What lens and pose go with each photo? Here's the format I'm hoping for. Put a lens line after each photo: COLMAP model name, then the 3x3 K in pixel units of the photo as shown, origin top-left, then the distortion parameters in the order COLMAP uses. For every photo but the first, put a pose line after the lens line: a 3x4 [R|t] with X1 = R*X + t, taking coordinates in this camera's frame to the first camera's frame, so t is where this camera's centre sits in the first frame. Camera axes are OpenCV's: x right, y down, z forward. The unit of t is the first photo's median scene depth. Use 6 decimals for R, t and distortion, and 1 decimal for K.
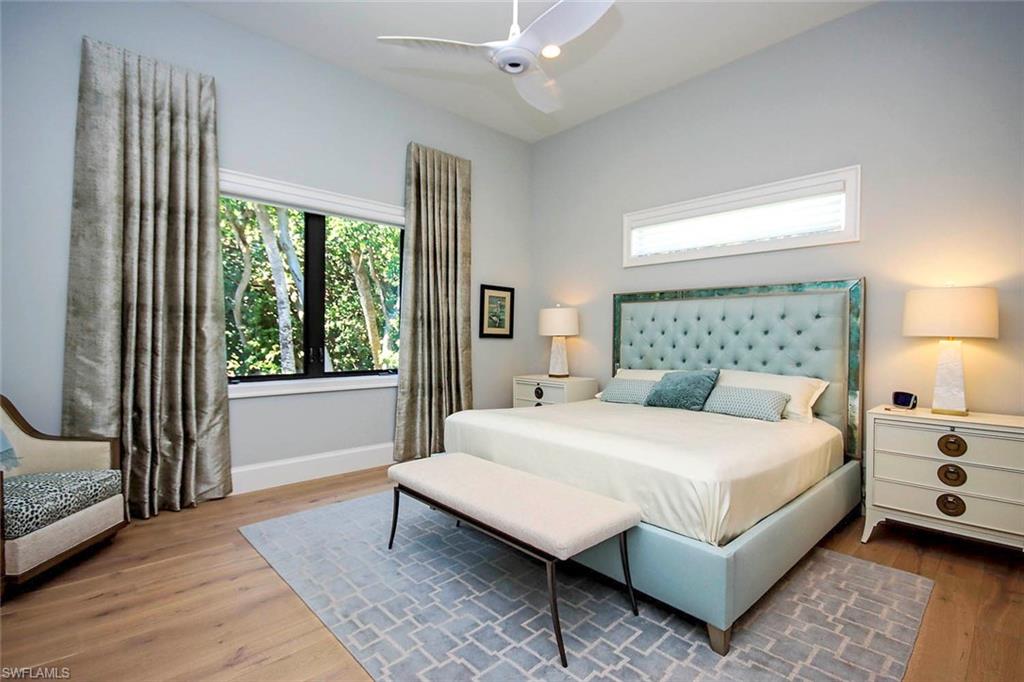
lens RADIAL K [[480.1, 0, 512.0], [0, 480.1, 341.0], [0, 0, 1]] dist [0.001679, 0.000079]
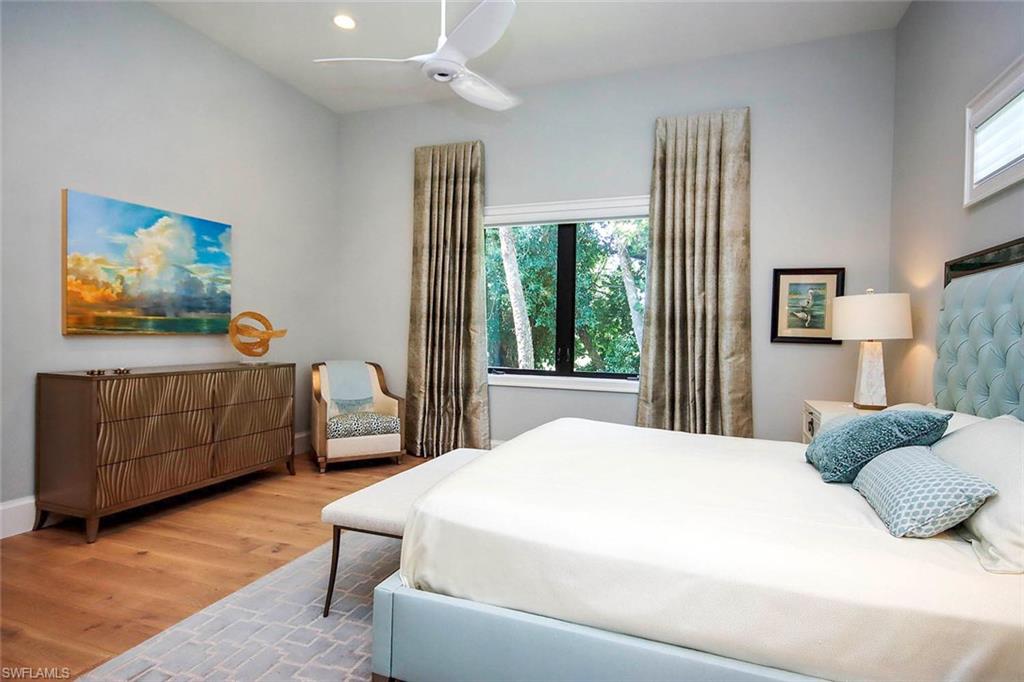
lens RADIAL K [[543.6, 0, 512.0], [0, 543.6, 341.0], [0, 0, 1]] dist [-0.002101, -0.000157]
pose [[0.433171, 0.012751, -0.901222, 0.579263], [-0.024726, 0.999692, 0.002260, -0.000950], [0.900973, 0.021304, 0.433353, 0.331284]]
